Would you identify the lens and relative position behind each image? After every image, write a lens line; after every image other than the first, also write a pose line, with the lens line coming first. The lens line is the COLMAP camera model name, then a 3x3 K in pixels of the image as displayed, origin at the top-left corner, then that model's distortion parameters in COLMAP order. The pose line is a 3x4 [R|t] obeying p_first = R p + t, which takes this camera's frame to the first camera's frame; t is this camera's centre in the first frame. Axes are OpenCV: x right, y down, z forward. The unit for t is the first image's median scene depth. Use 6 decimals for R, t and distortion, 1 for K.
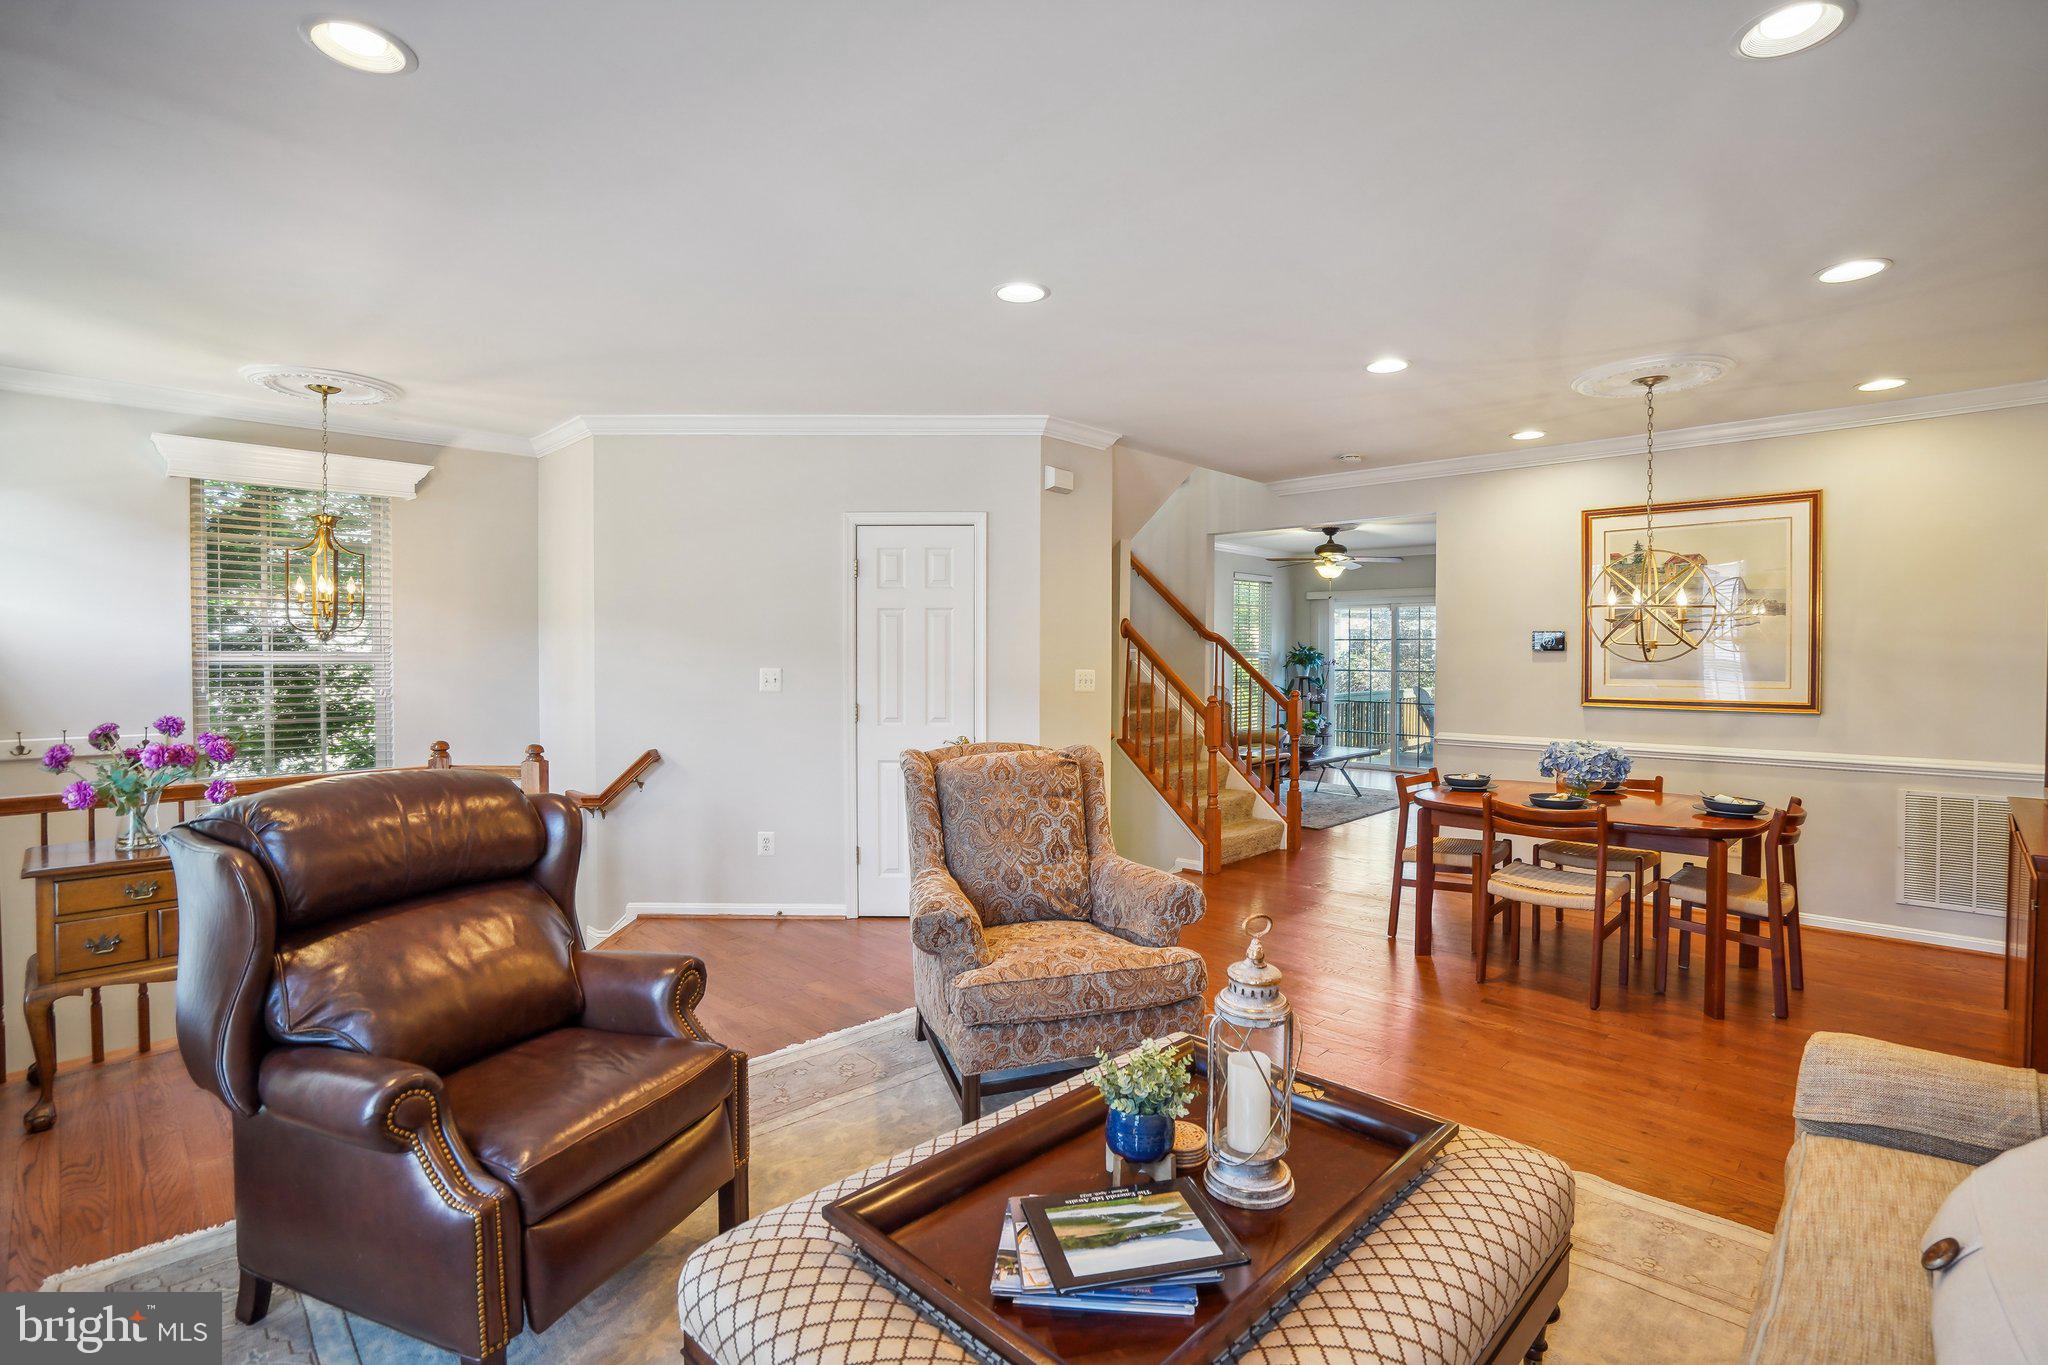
lens RADIAL K [[986.3, 0, 1030.5], [0, 986.3, 670.6], [0, 0, 1]] dist [-0.070440, 0.032269]
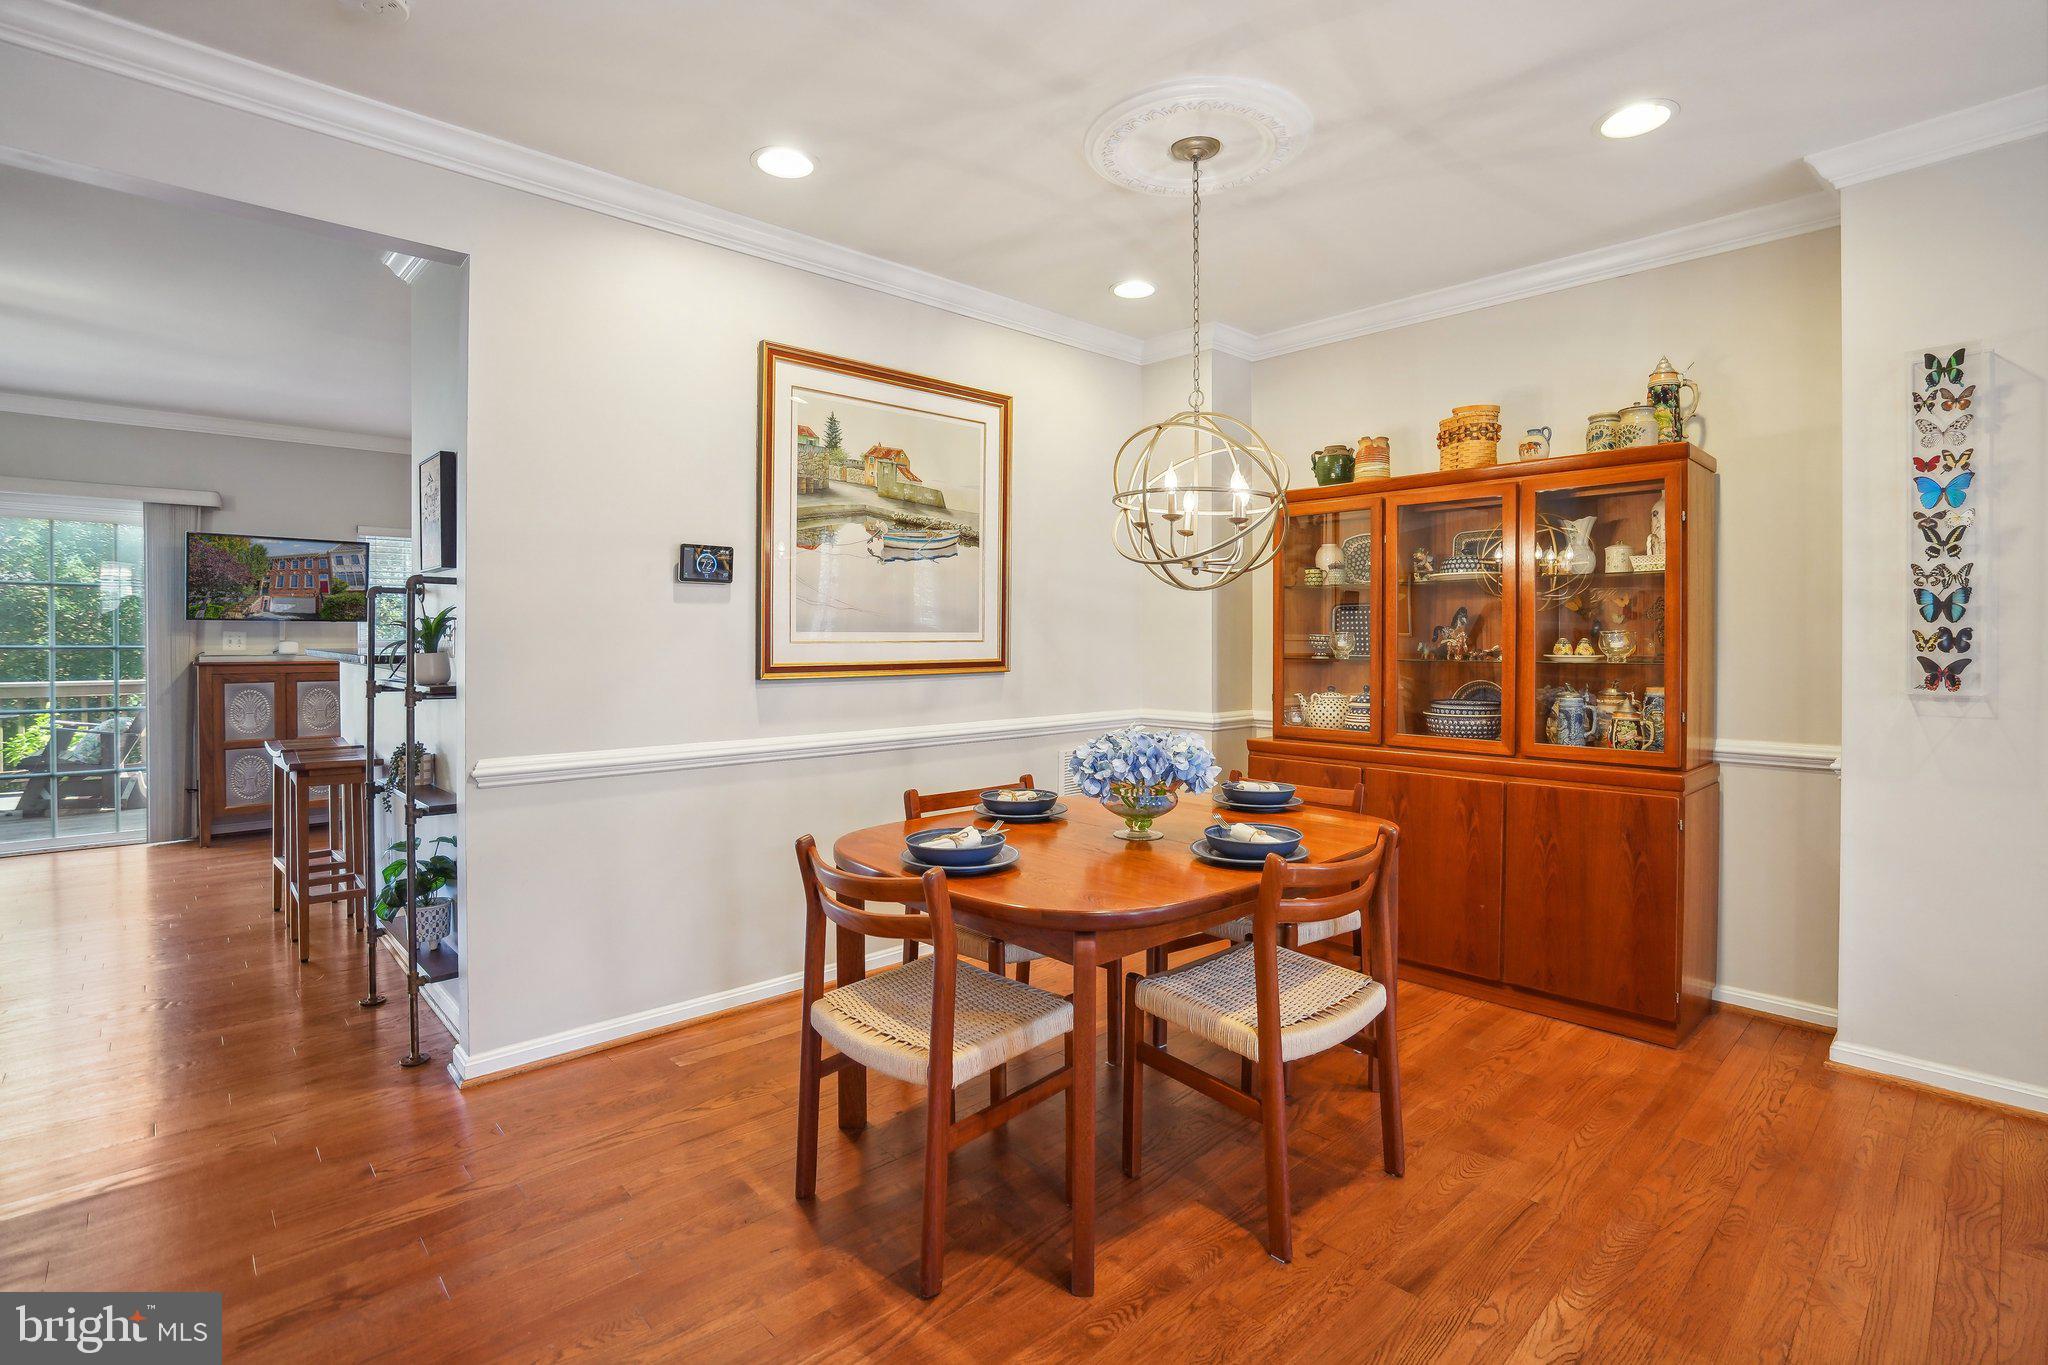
lens RADIAL K [[992.7, 0, 1040.3], [0, 992.7, 667.3], [0, 0, 1]] dist [-0.060072, 0.025156]
pose [[0.061902, -0.026343, 0.997735, -0.012624], [0.012678, 0.999592, 0.025606, 0.017261], [-0.998002, 0.011064, 0.062211, 0.810996]]
